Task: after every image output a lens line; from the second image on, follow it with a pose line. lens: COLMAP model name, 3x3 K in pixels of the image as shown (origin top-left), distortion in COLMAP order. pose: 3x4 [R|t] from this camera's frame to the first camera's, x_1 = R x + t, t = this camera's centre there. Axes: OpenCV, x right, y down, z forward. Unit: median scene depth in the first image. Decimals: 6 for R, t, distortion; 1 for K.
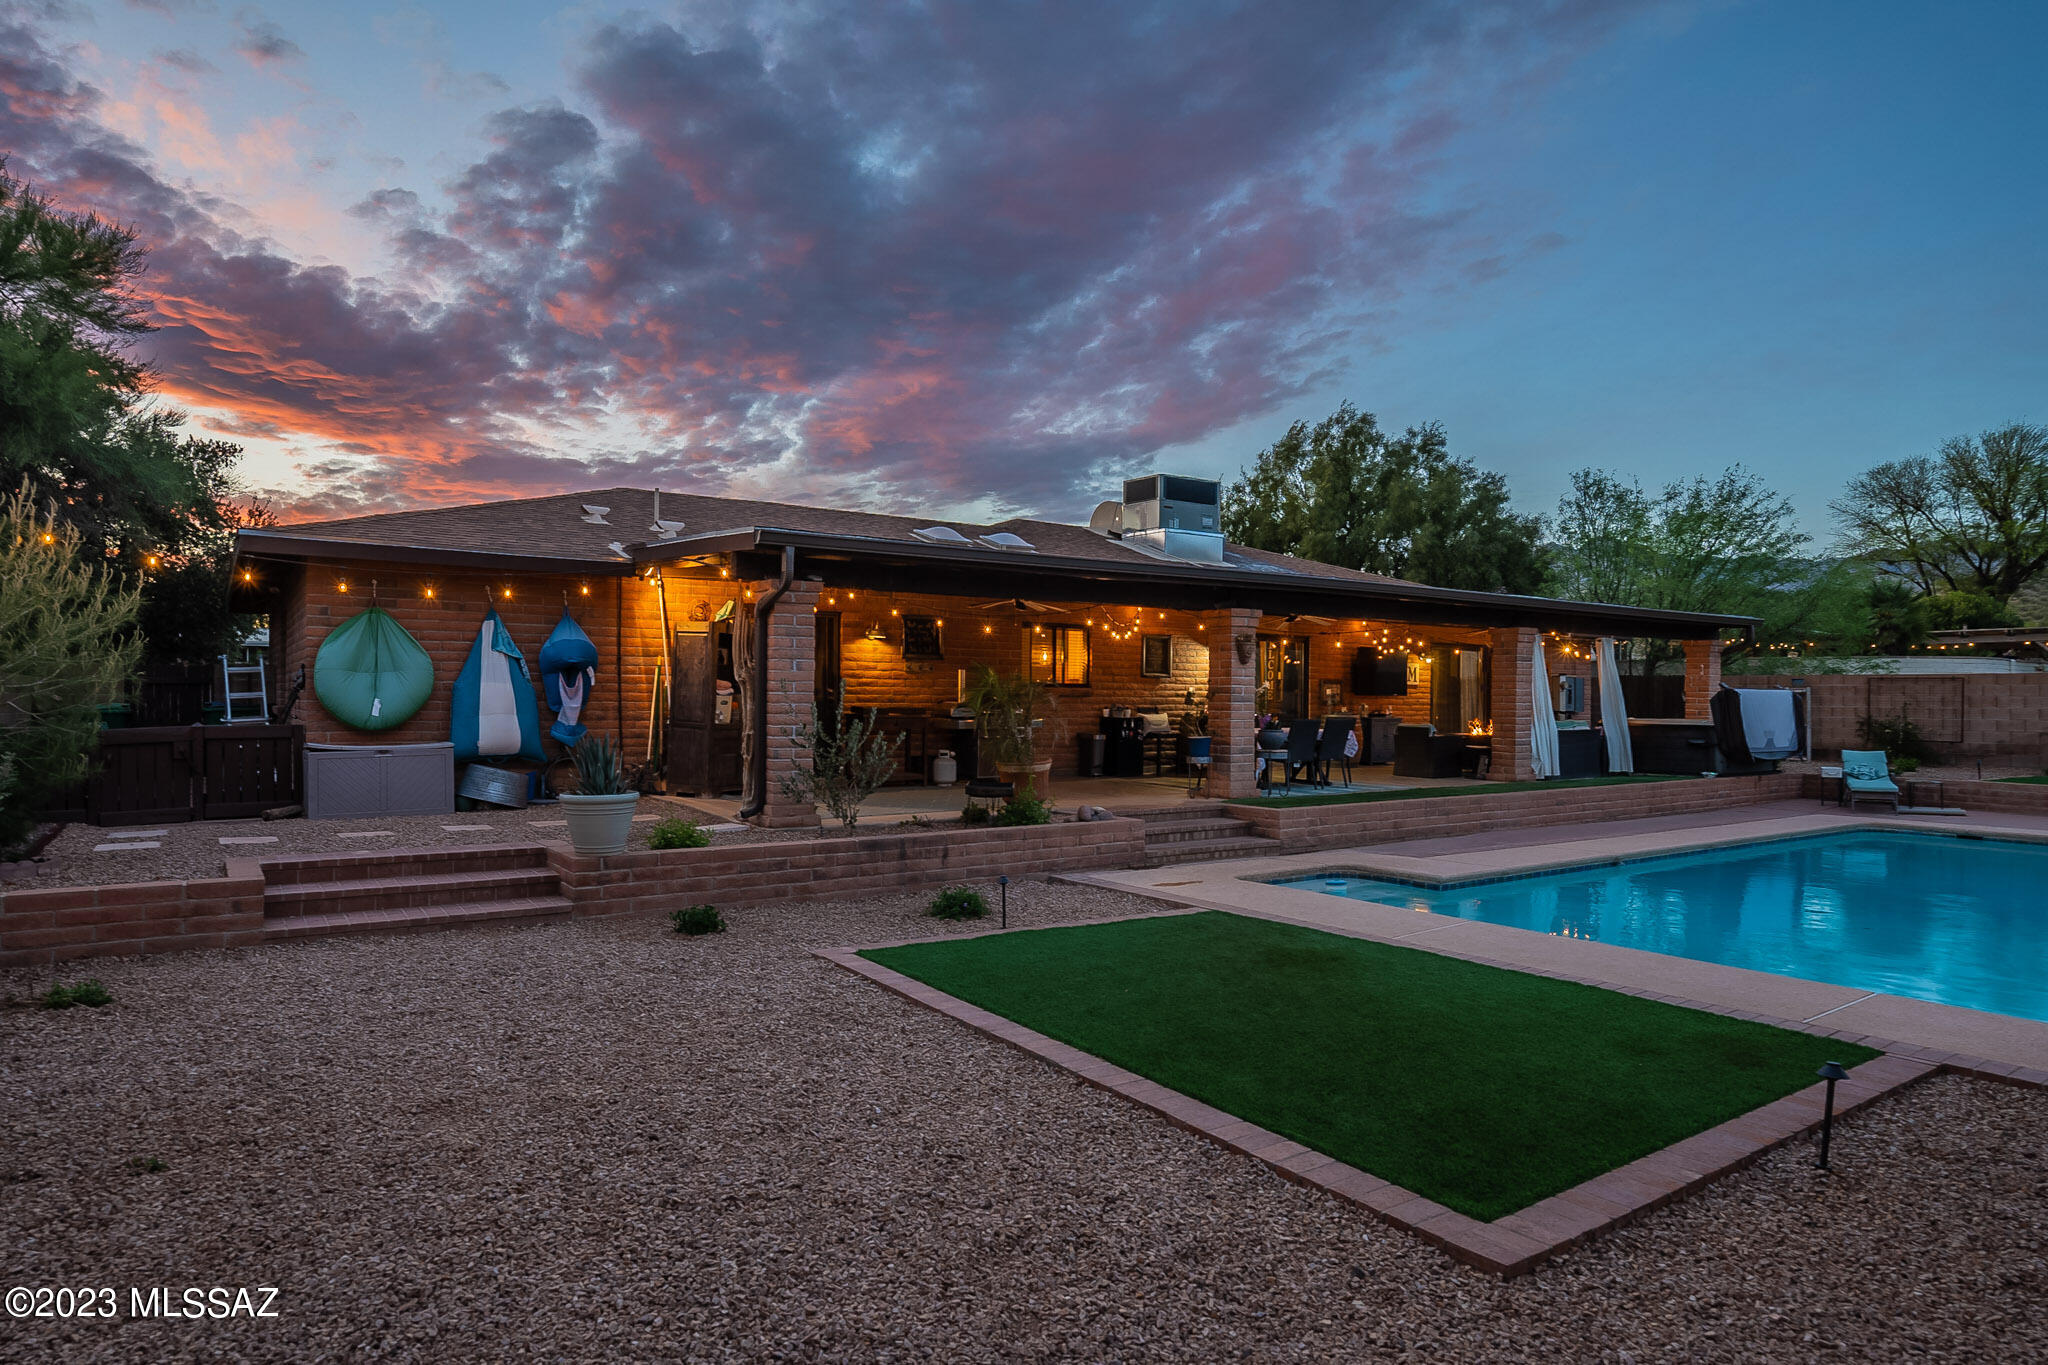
lens RADIAL K [[1184.0, 0, 1024.0], [0, 1184.0, 682.5], [0, 0, 1]] dist [0.003233, 0.000606]
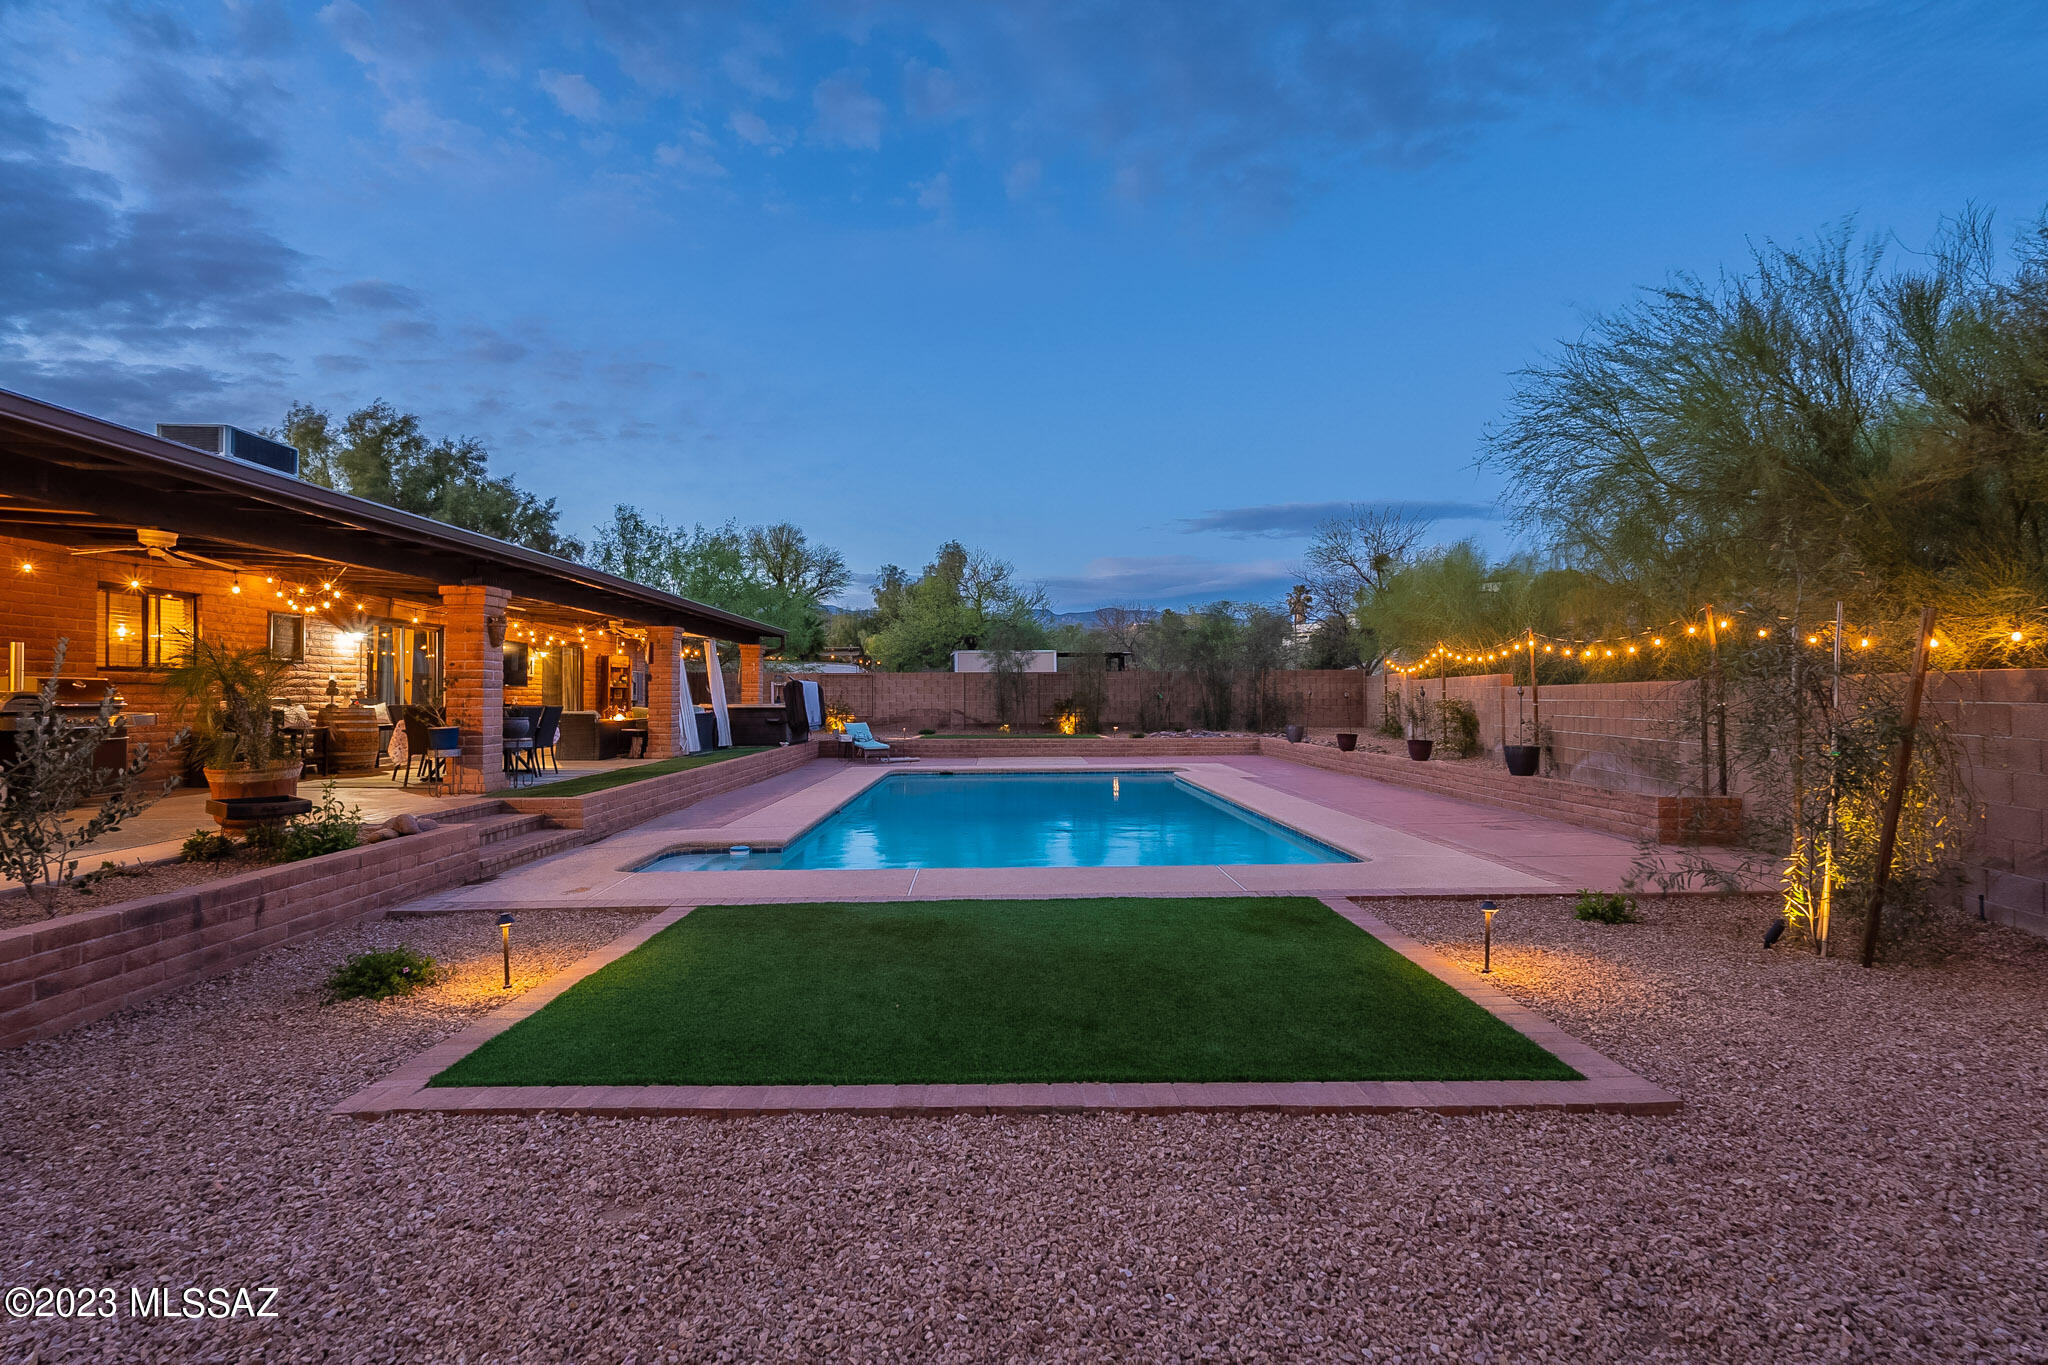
lens RADIAL K [[922.5, 0, 1024.0], [0, 922.5, 682.5], [0, 0, 1]] dist [-0.000568, -0.000235]
pose [[0.546366, 0.003765, 0.837538, -0.172455], [-0.001902, 0.999993, -0.003255, 0.012330], [-0.837545, 0.000185, 0.546369, 0.230725]]
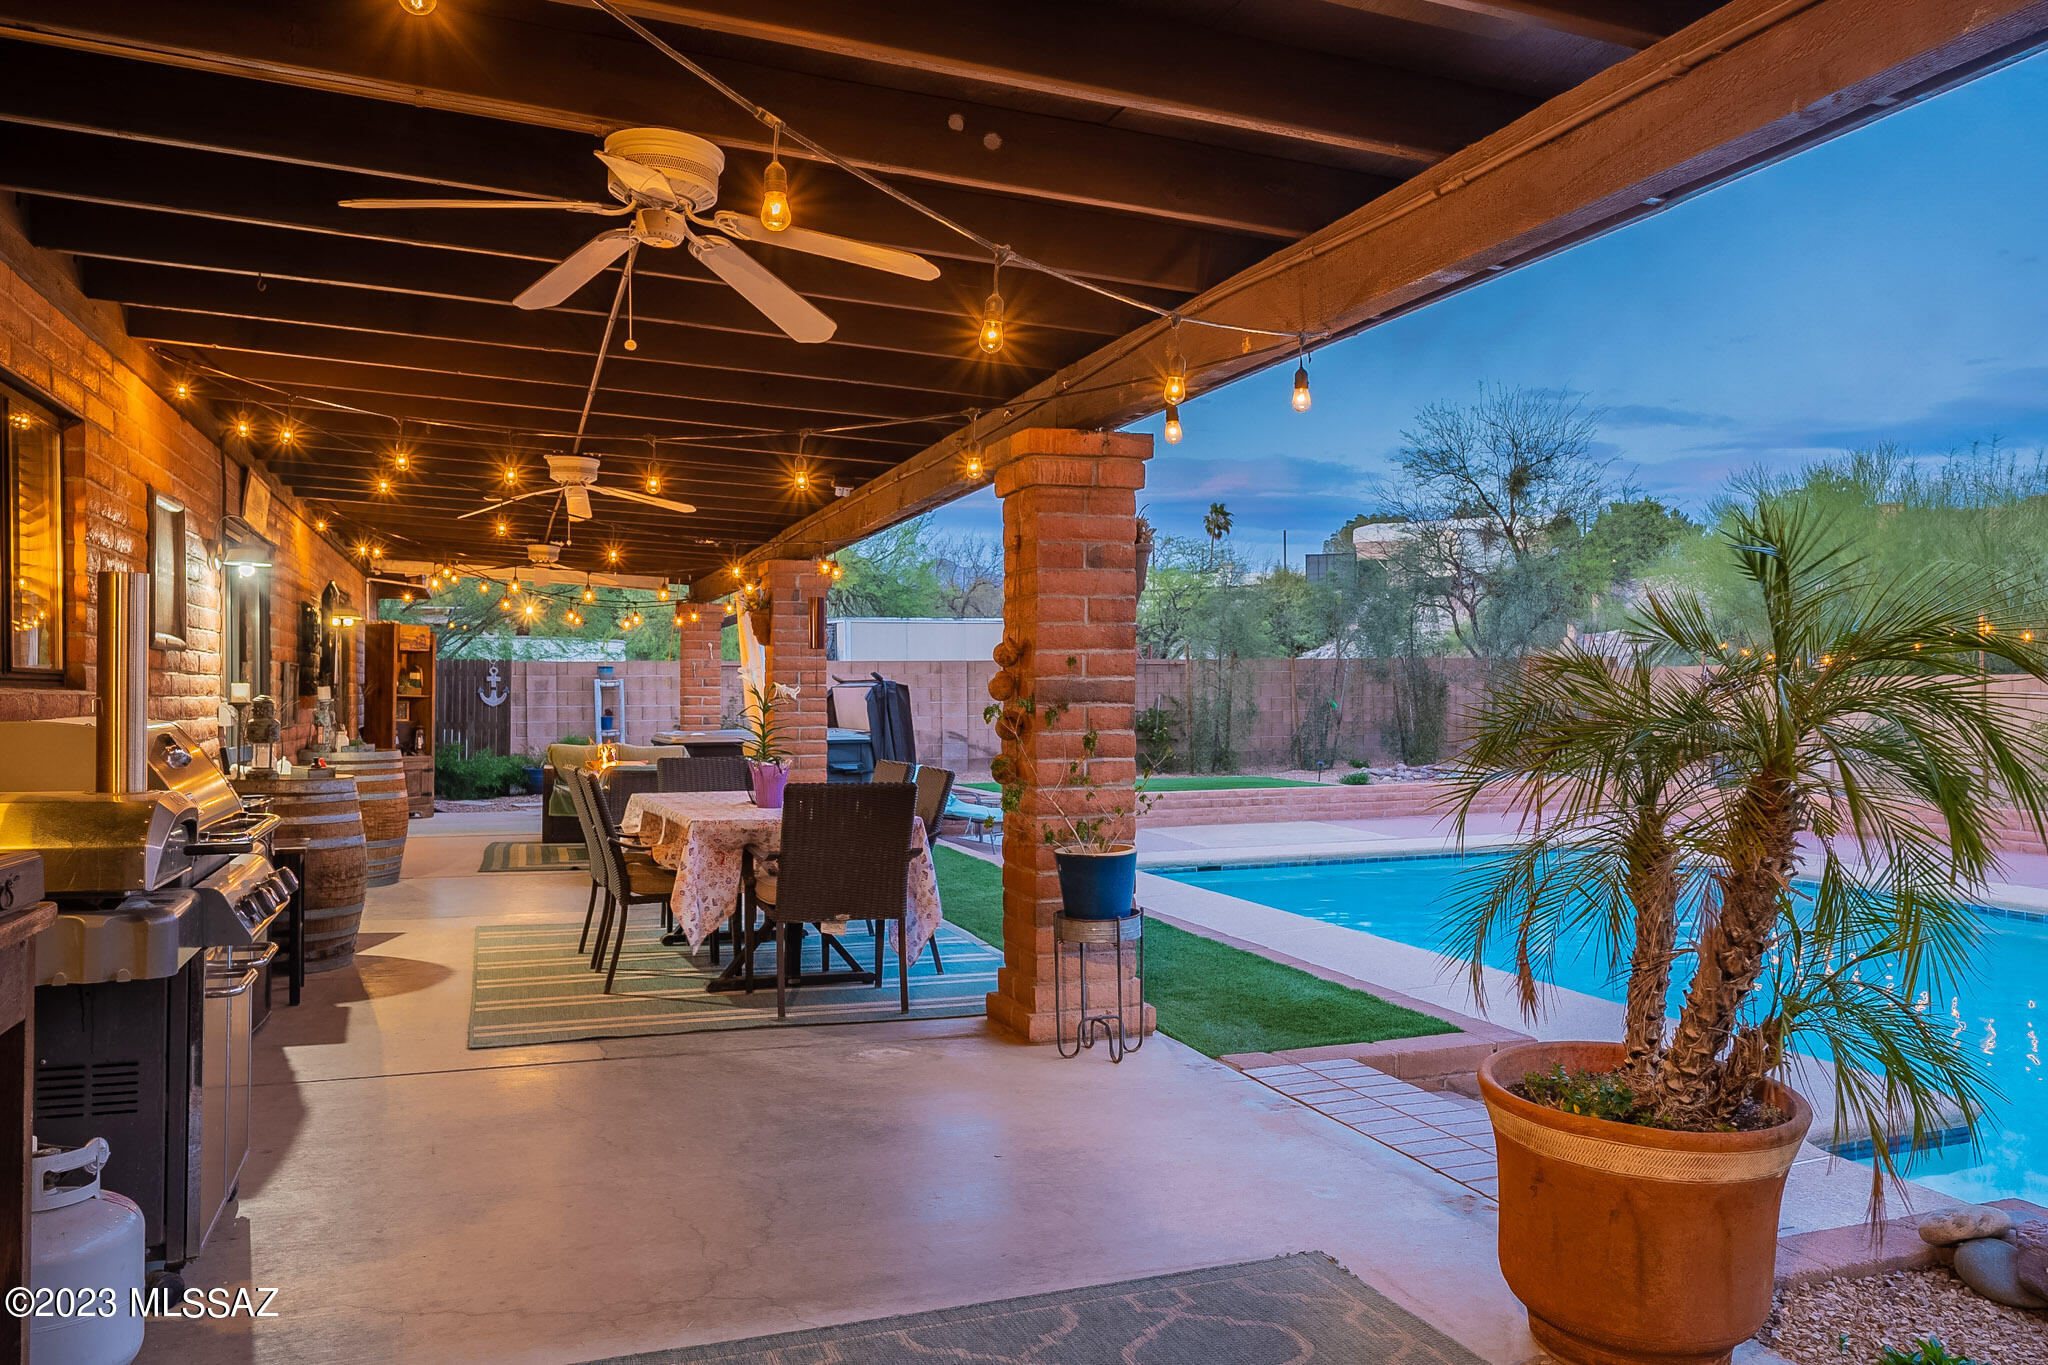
lens RADIAL K [[1525.8, 0, 1024.0], [0, 1525.8, 682.5], [0, 0, 1]] dist [0.000122, -0.000033]
pose [[0.266984, -0.004828, 0.963689, -0.203442], [-0.001245, 0.999985, 0.005355, 0.001673], [-0.963700, -0.002629, 0.266974, 0.825117]]
